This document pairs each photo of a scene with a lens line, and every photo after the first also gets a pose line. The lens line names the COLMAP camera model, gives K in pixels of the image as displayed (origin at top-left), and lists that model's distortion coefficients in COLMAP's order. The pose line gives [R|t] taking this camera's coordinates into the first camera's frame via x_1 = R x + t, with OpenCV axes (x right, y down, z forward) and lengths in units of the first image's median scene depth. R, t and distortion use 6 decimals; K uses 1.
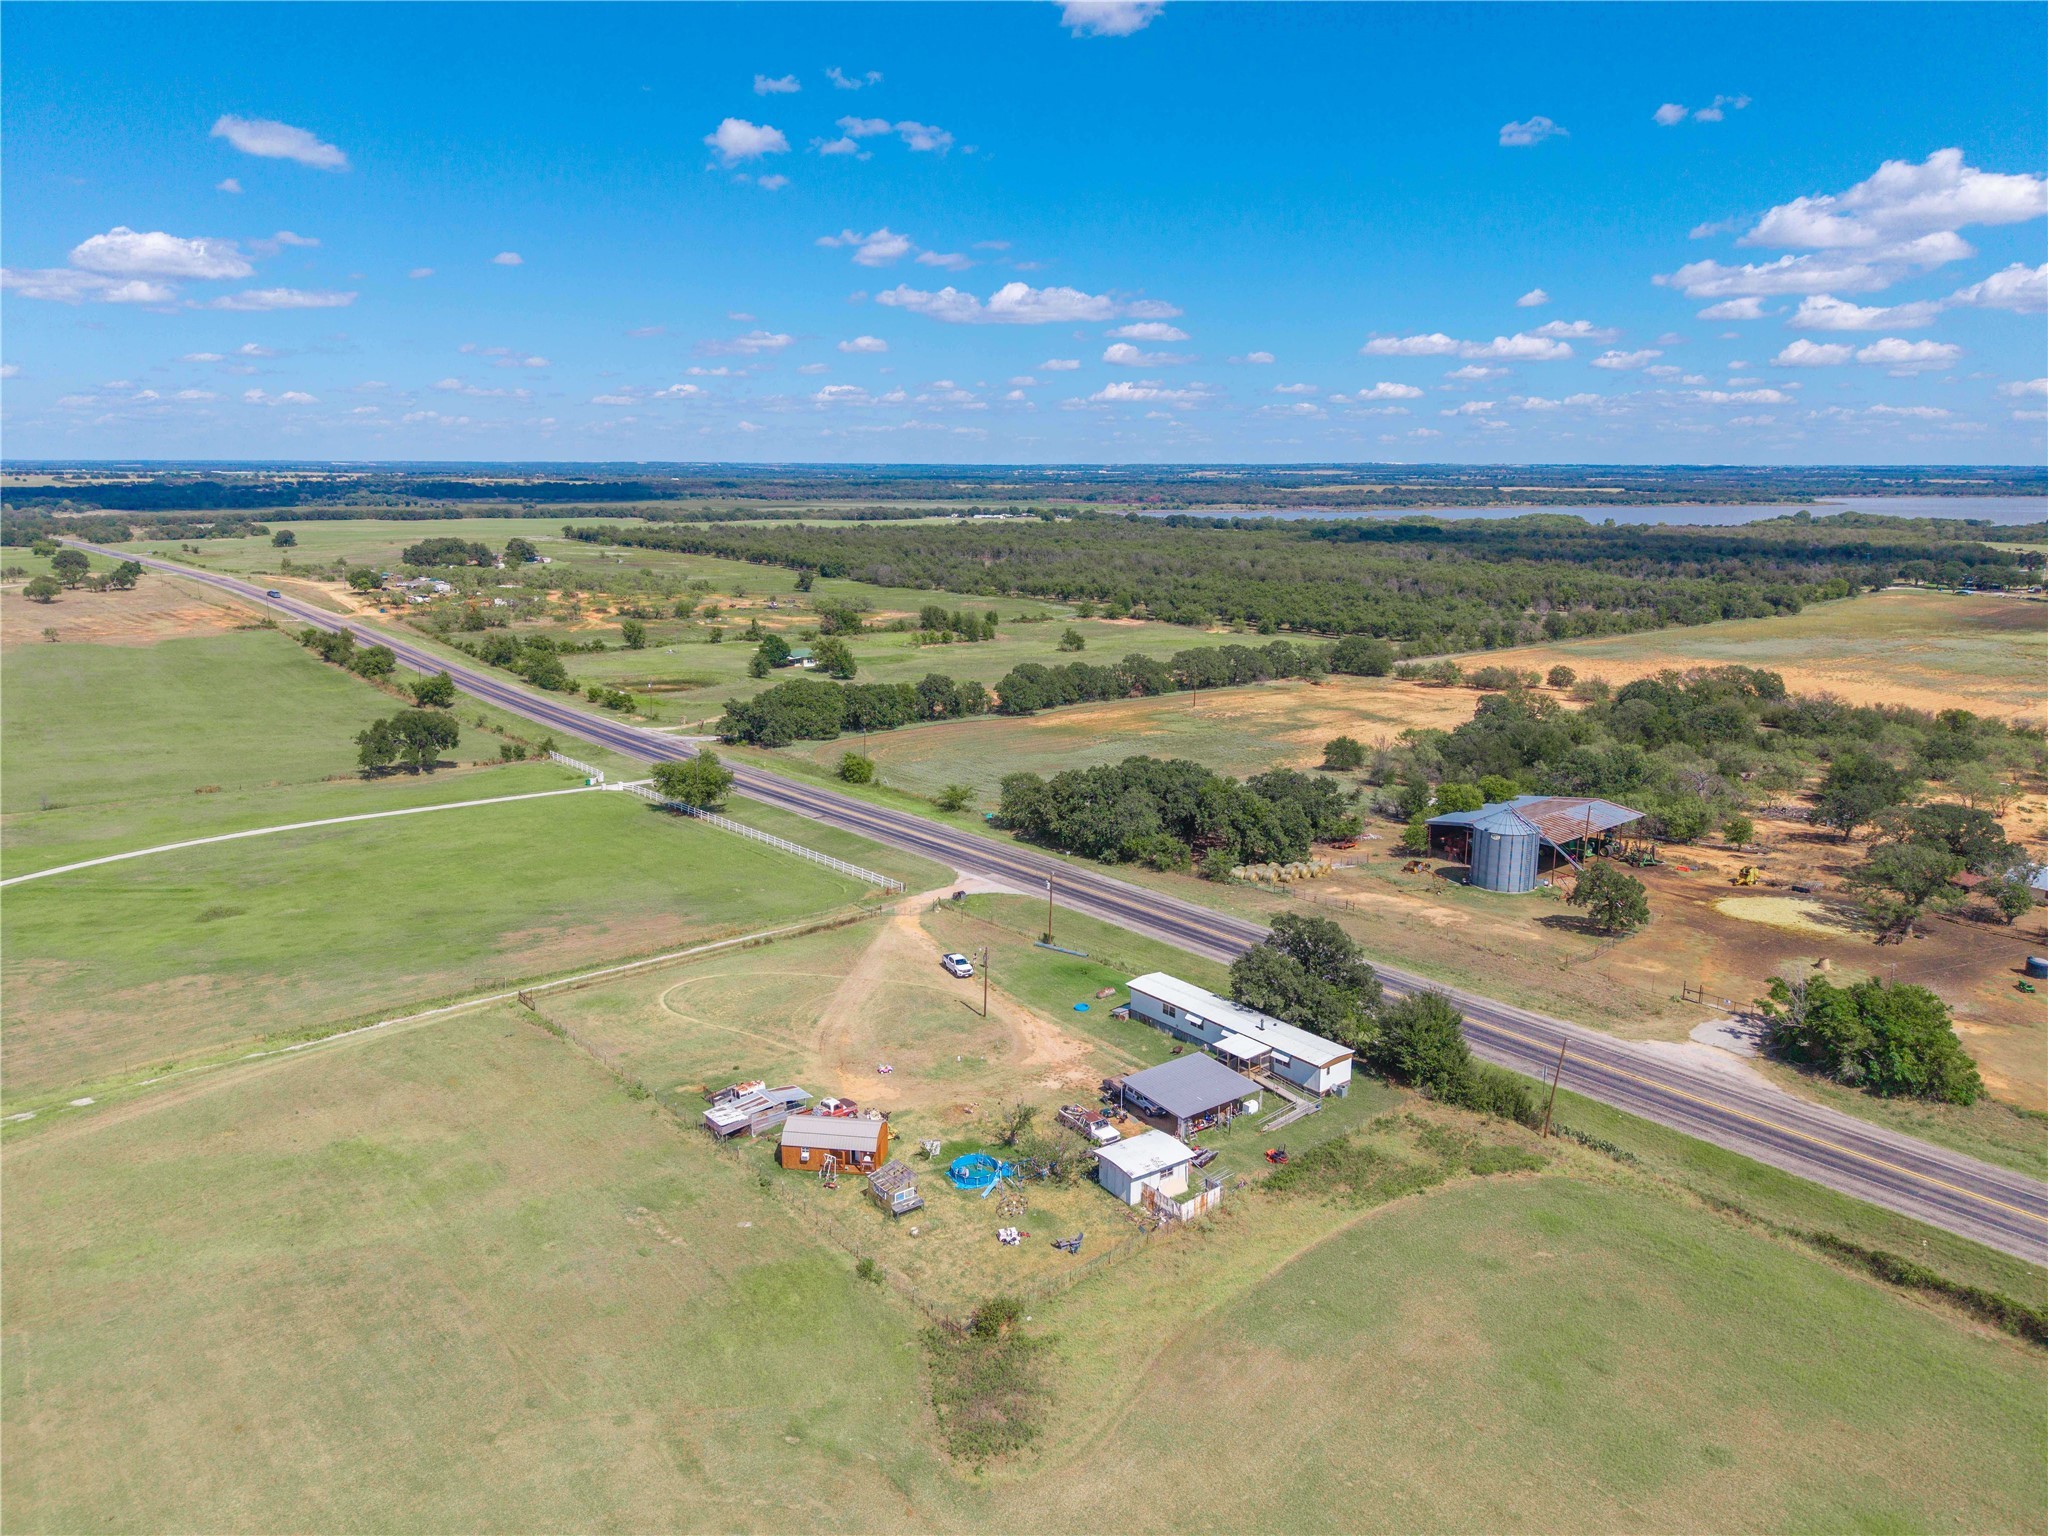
lens RADIAL K [[1347.2, 0, 1024.0], [0, 1347.2, 768.0], [0, 0, 1]] dist [0.032755, -0.001654]
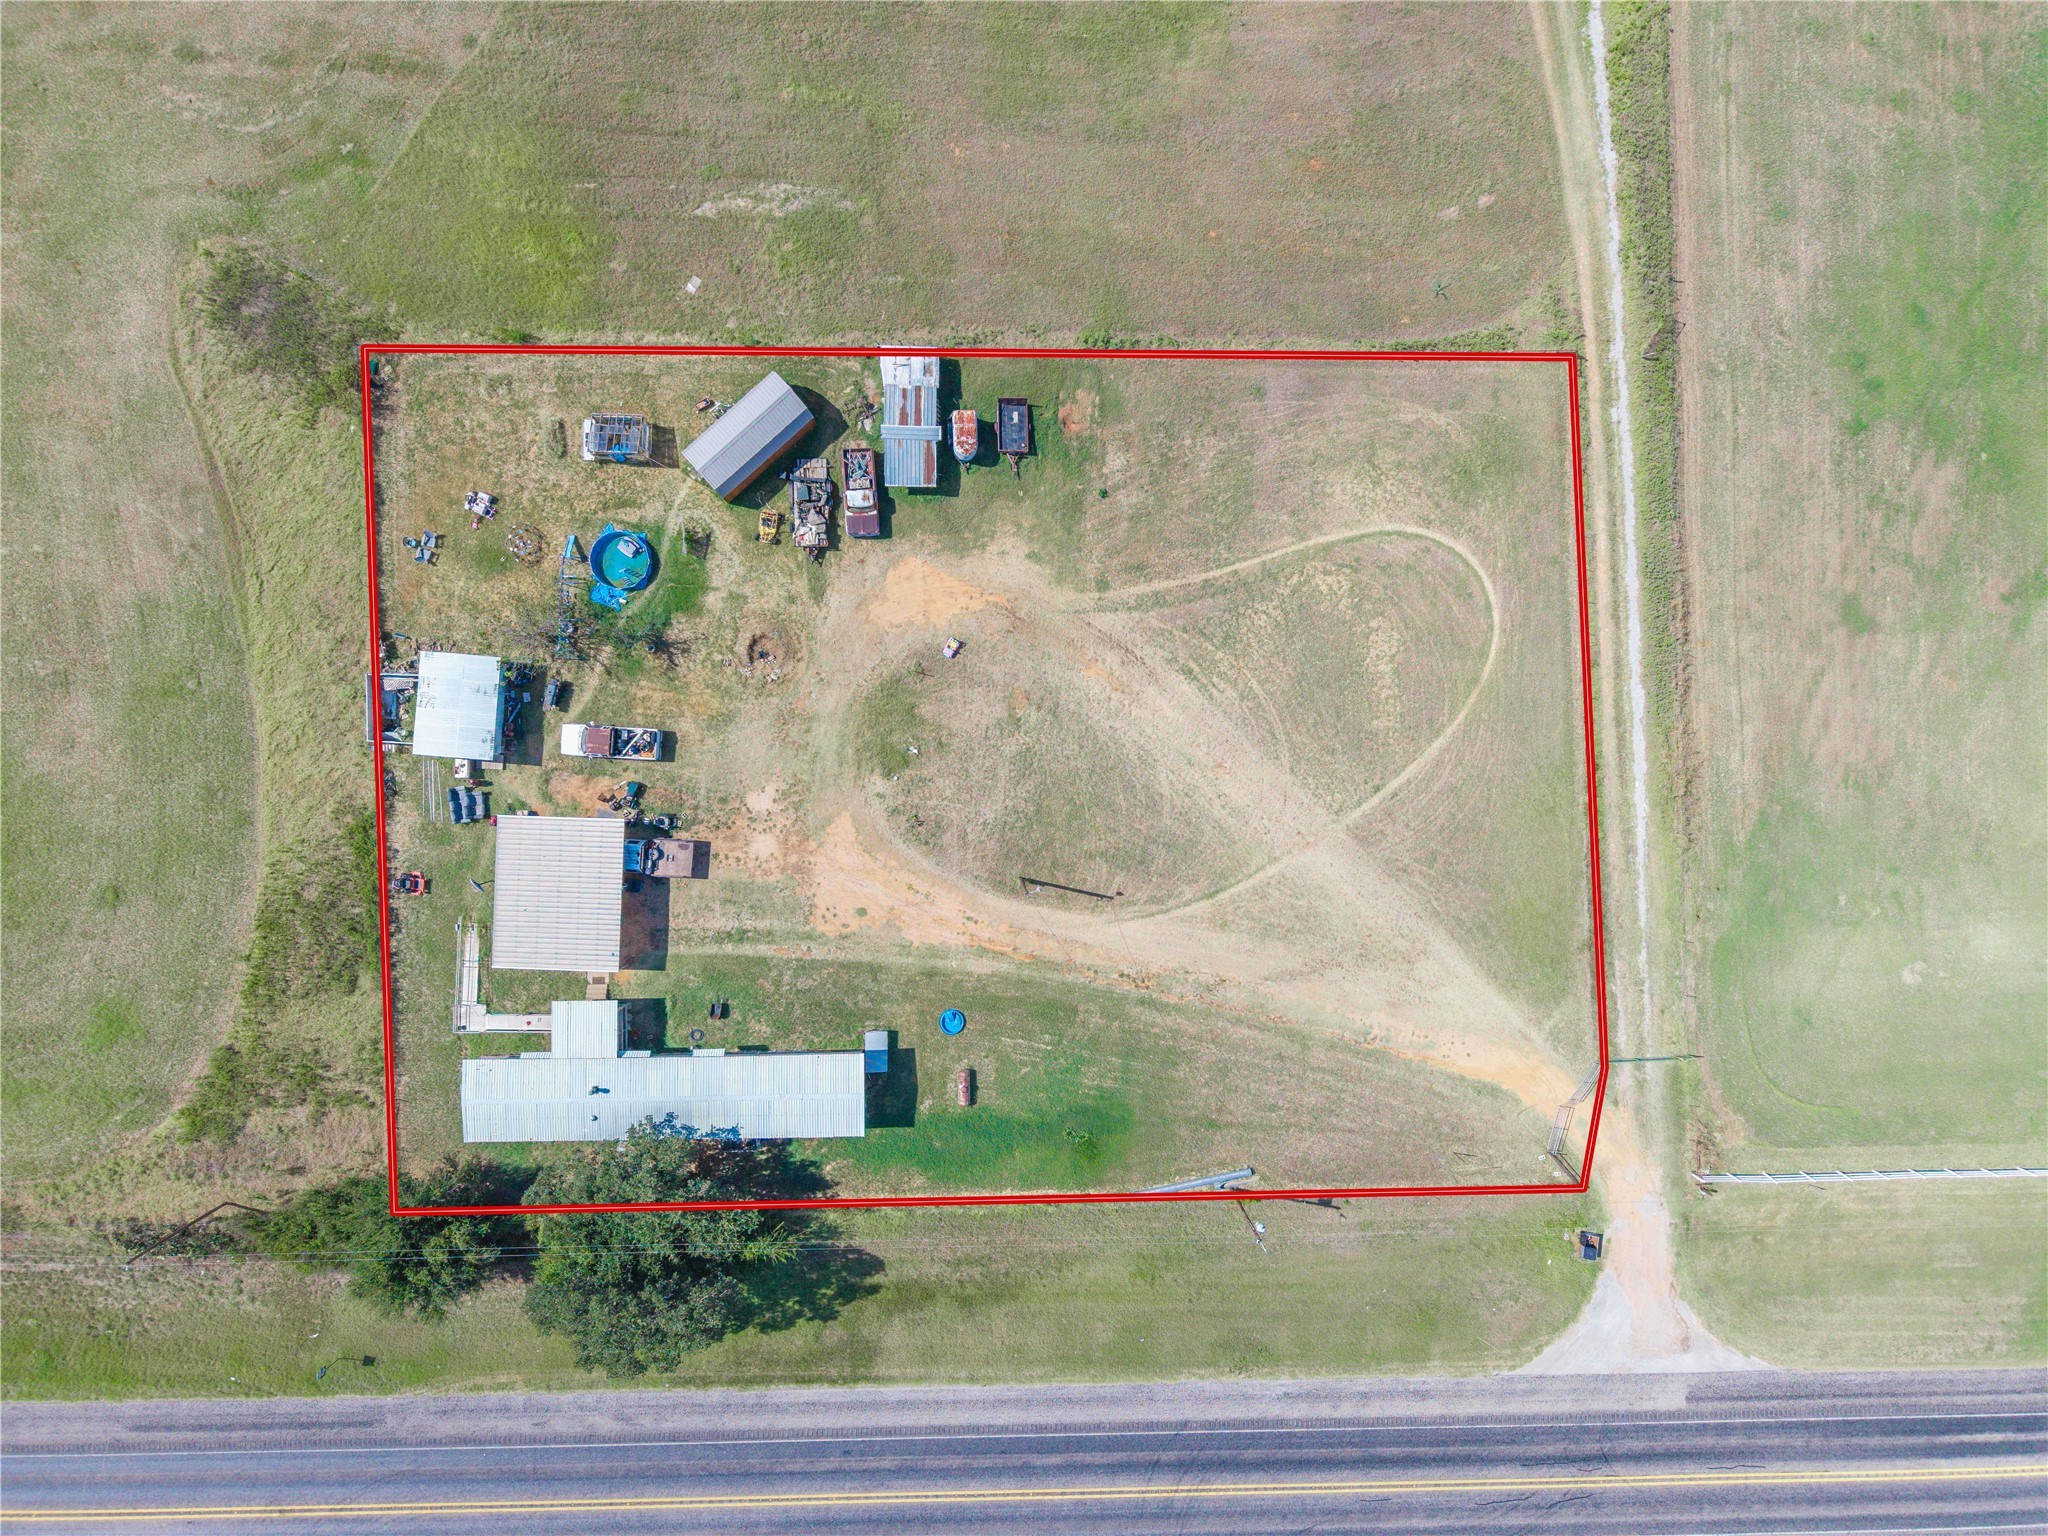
lens RADIAL K [[1370.0, 0, 1024.0], [0, 1370.0, 768.0], [0, 0, 1]] dist [0.026666, -0.021701]
pose [[-0.628850, 0.777281, -0.019531, -0.062752], [-0.196559, -0.134620, 0.971206, -0.469798], [0.752271, 0.614582, 0.237437, 0.884381]]
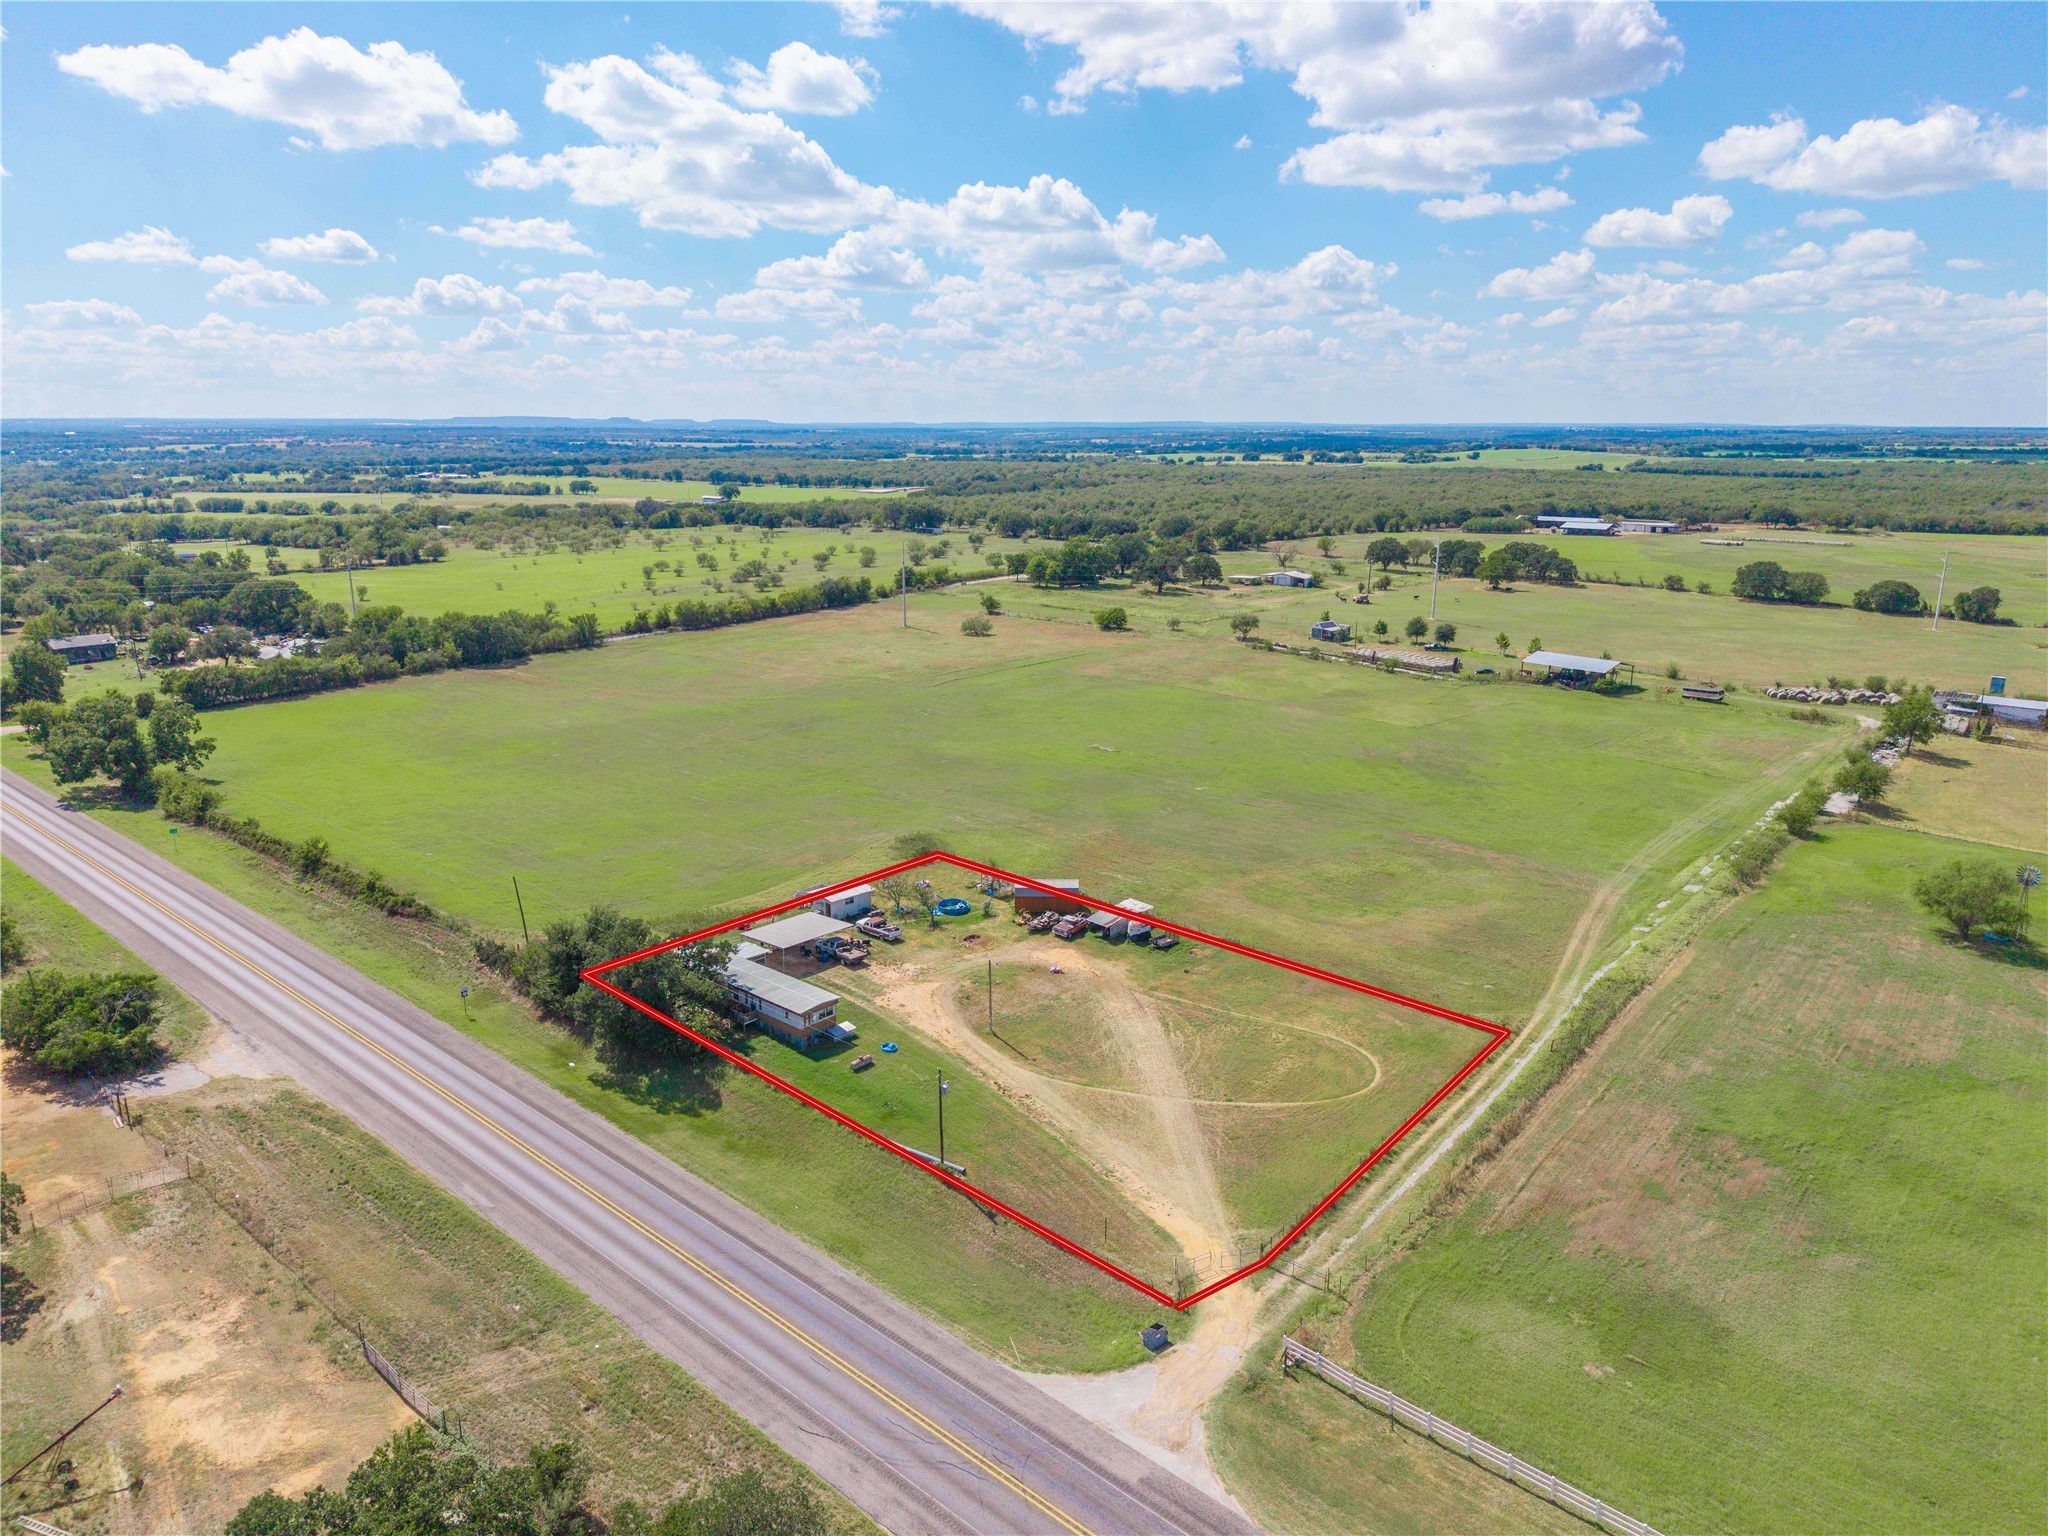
lens RADIAL K [[1370.0, 0, 1024.0], [0, 1370.0, 768.0], [0, 0, 1]] dist [0.026666, -0.021701]
pose [[-0.987014, 0.034573, -0.156870, 0.100665], [-0.039784, 0.893526, 0.447246, -0.445576], [0.155630, 0.447679, -0.880547, 1.917096]]
